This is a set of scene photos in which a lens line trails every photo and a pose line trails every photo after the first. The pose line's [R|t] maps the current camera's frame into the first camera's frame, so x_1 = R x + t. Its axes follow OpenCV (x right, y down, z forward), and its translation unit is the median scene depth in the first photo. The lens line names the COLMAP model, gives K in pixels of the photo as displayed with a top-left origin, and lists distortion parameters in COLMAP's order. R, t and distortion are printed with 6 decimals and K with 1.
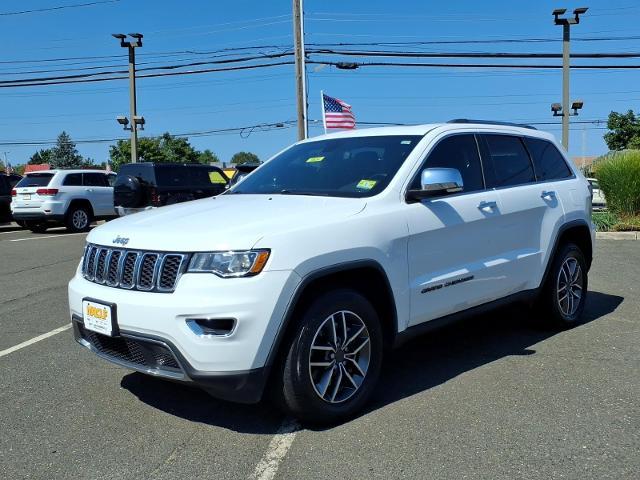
lens RADIAL K [[672.8, 0, 314.0], [0, 672.8, 242.8], [0, 0, 1]] dist [0.074035, 0.000000]
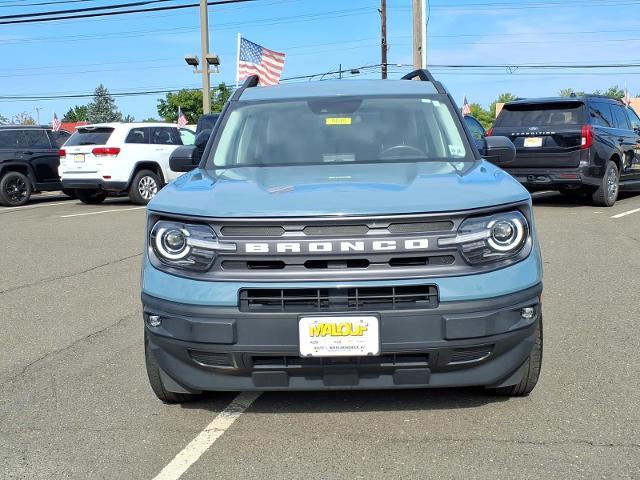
lens RADIAL K [[672.8, 0, 326.1], [0, 672.8, 244.6], [0, 0, 1]] dist [0.074035, 0.000000]
pose [[0.999684, -0.003808, -0.024854, -0.110165], [0.005381, 0.997967, 0.063500, -0.015697], [0.024562, -0.063613, 0.997672, 0.208299]]
